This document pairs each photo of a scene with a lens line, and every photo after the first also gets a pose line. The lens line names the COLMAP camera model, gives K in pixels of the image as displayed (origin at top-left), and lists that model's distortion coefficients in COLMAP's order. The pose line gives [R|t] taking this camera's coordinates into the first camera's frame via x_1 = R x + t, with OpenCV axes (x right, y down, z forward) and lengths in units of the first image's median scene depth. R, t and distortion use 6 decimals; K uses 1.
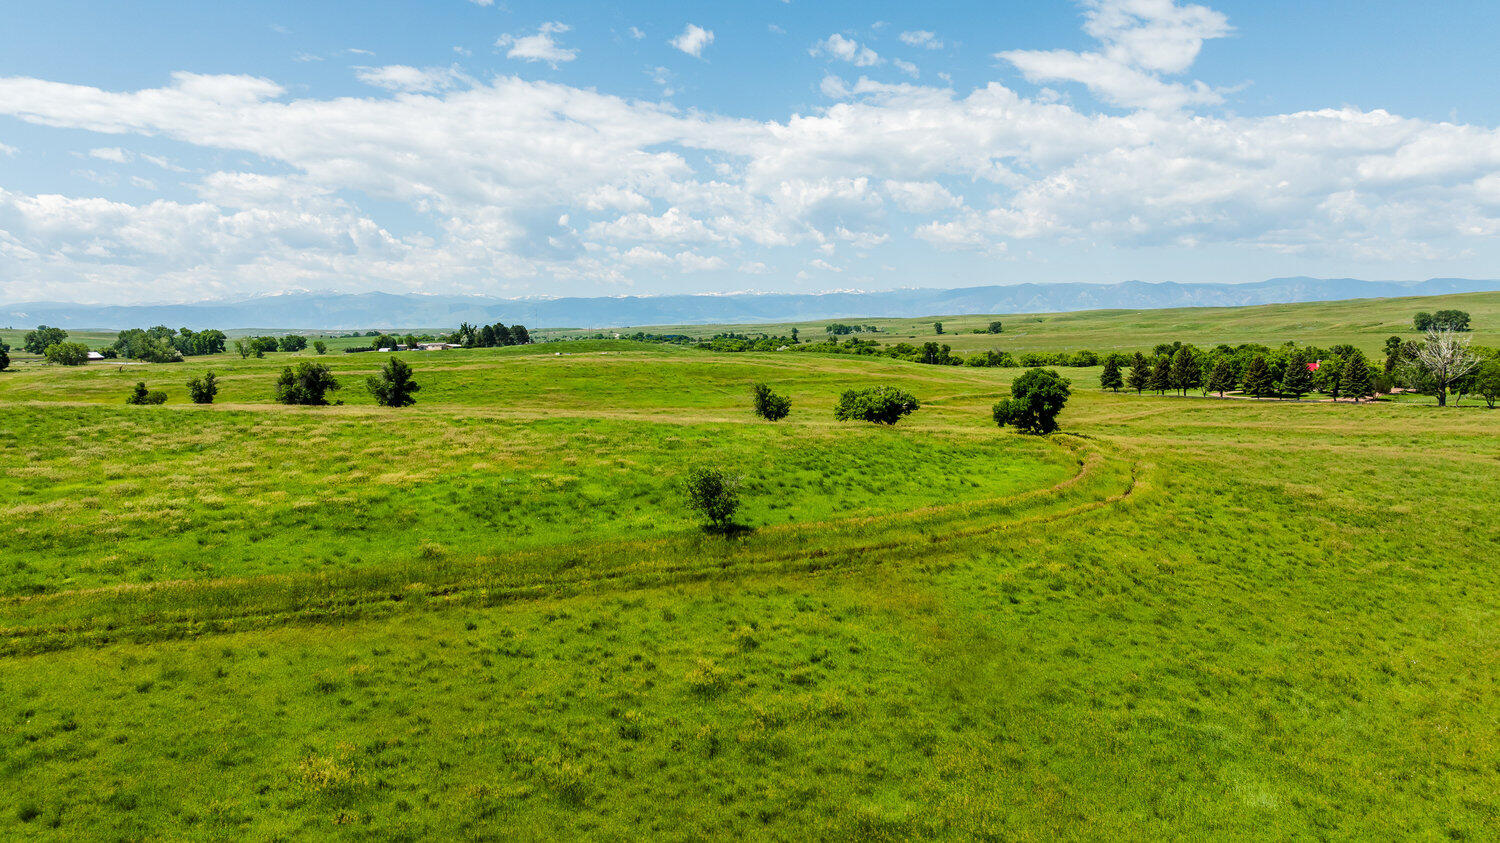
lens RADIAL K [[1072.0, 0, 750.0], [0, 1072.0, 421.5], [0, 0, 1]] dist [-0.044654, 0.063140]
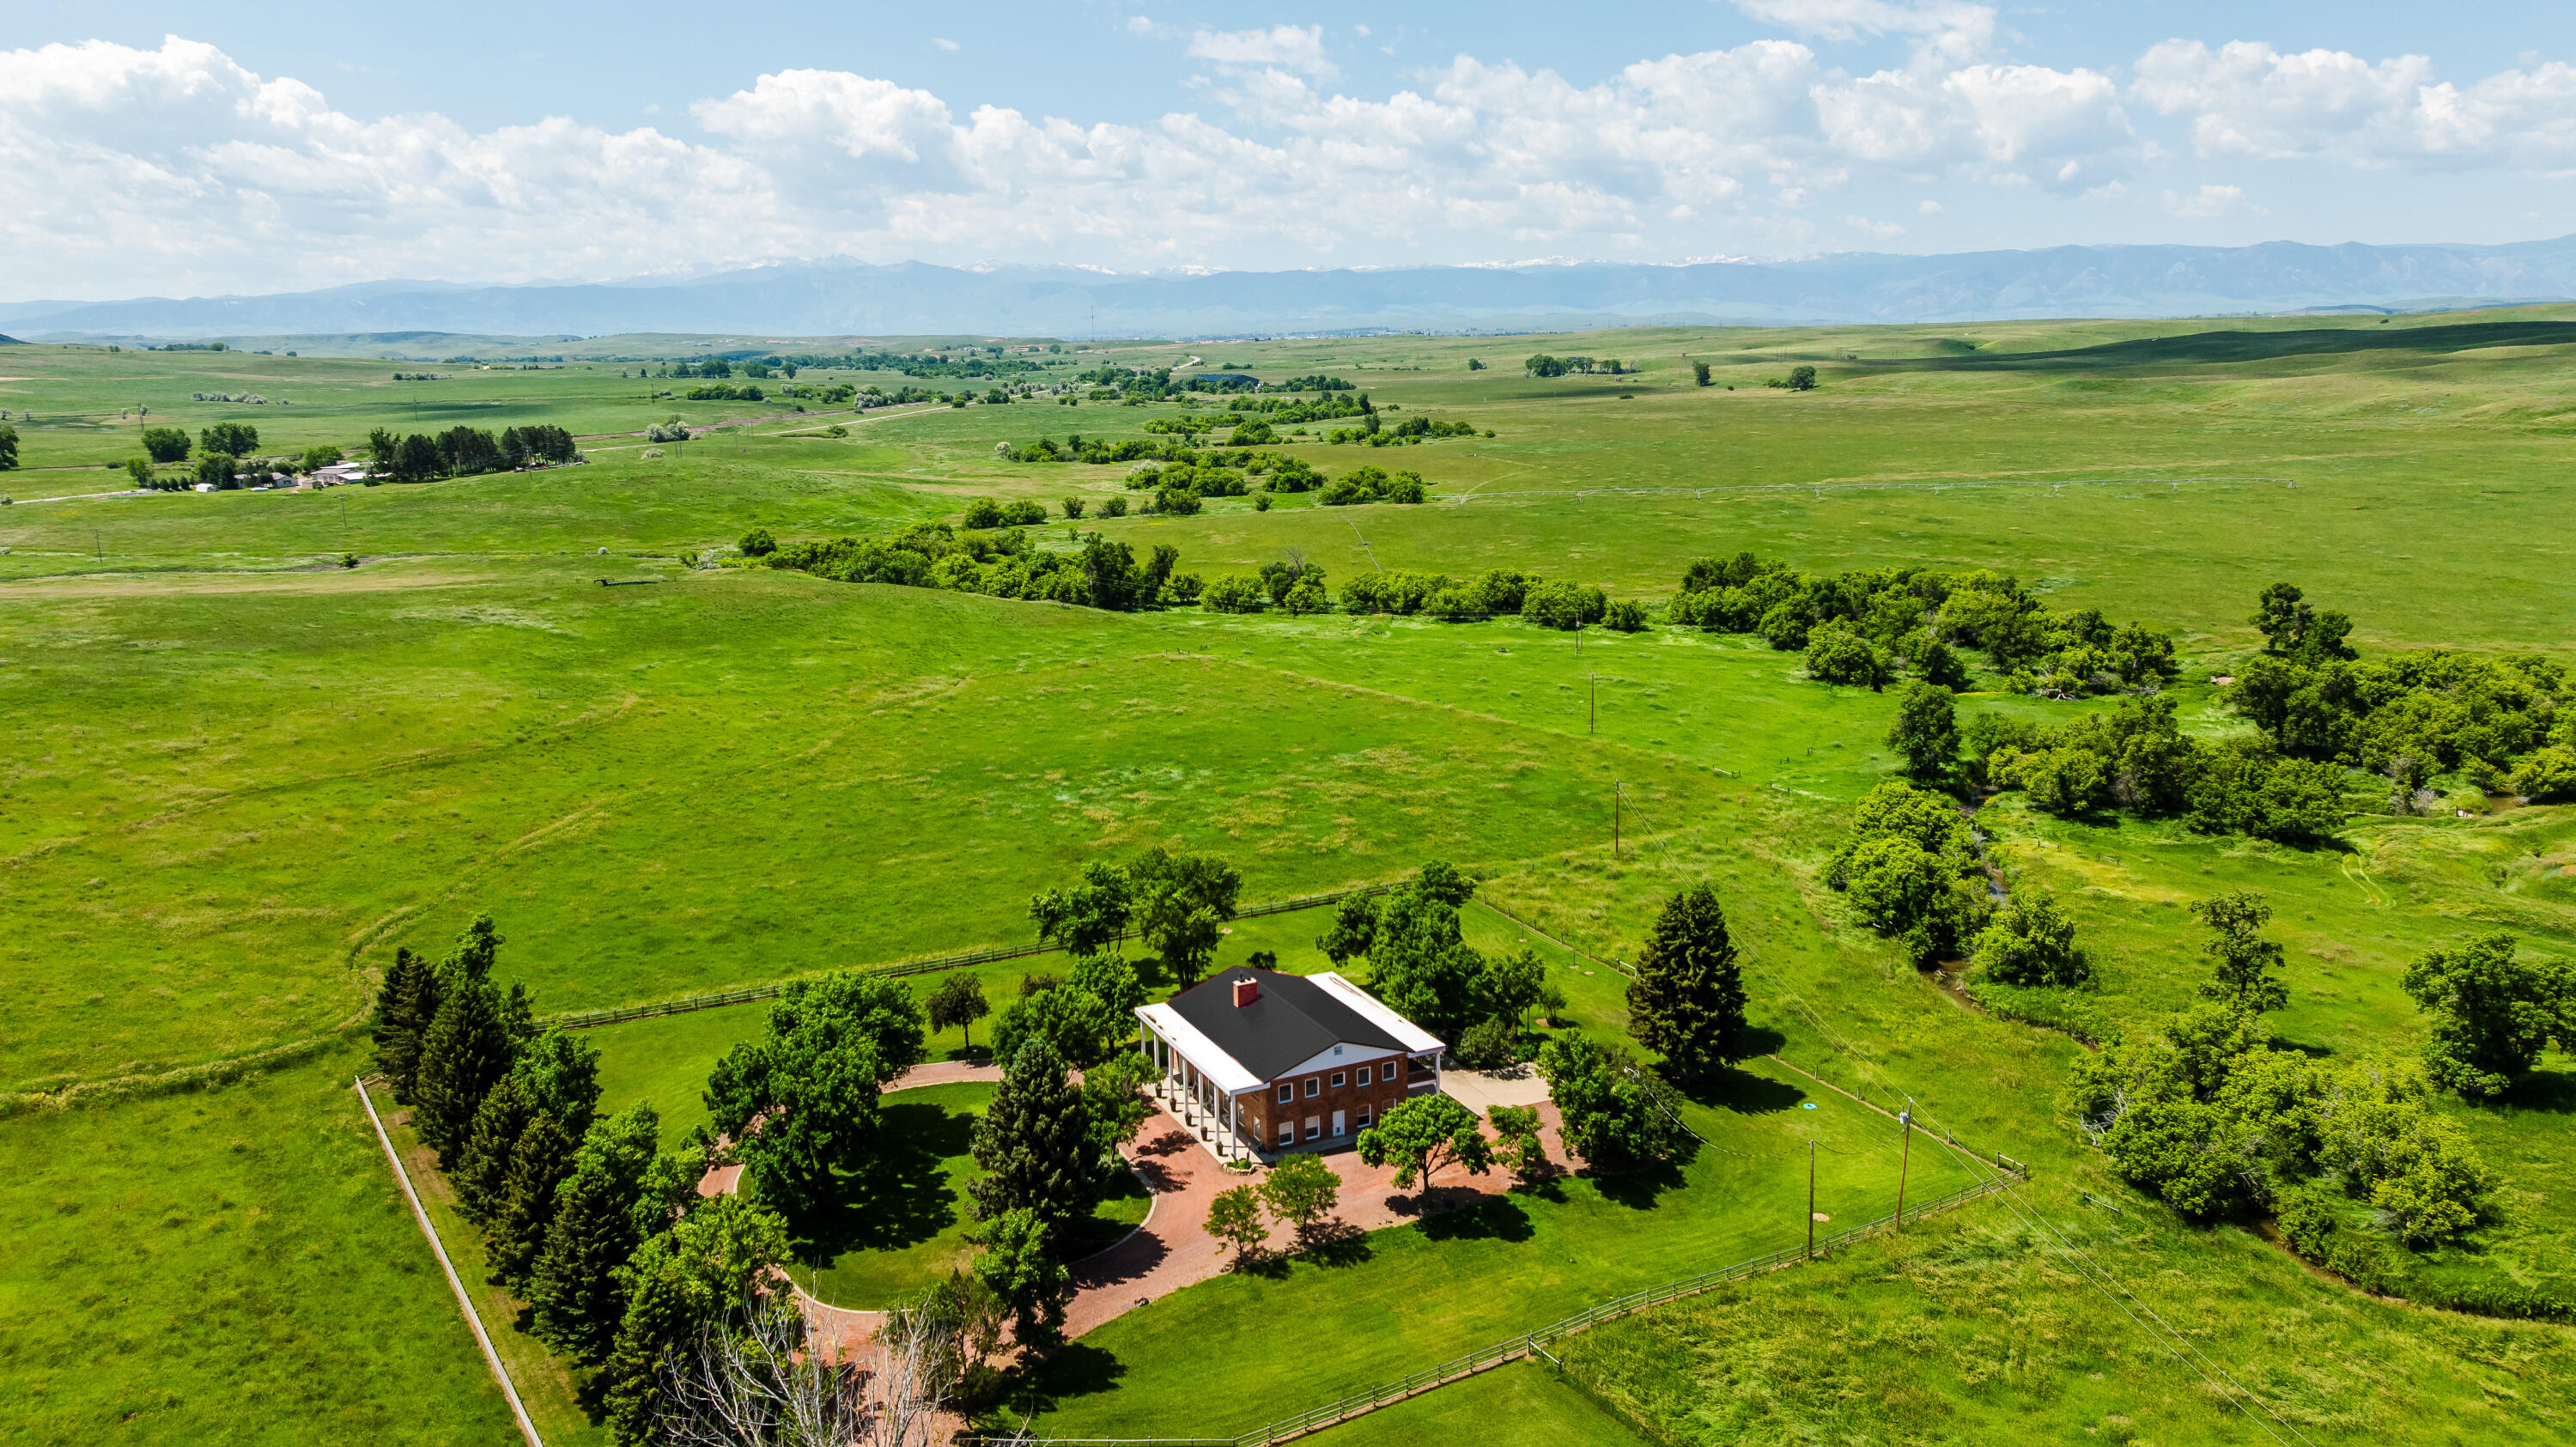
lens RADIAL K [[1836.7, 0, 1286.8], [0, 1836.7, 716.4], [0, 0, 1]] dist [-0.010761, -0.004947]
pose [[0.989620, 0.034357, -0.139540, 0.129199], [-0.016907, 0.992092, 0.124368, -0.037839], [0.142710, -0.120718, 0.982375, 0.125271]]
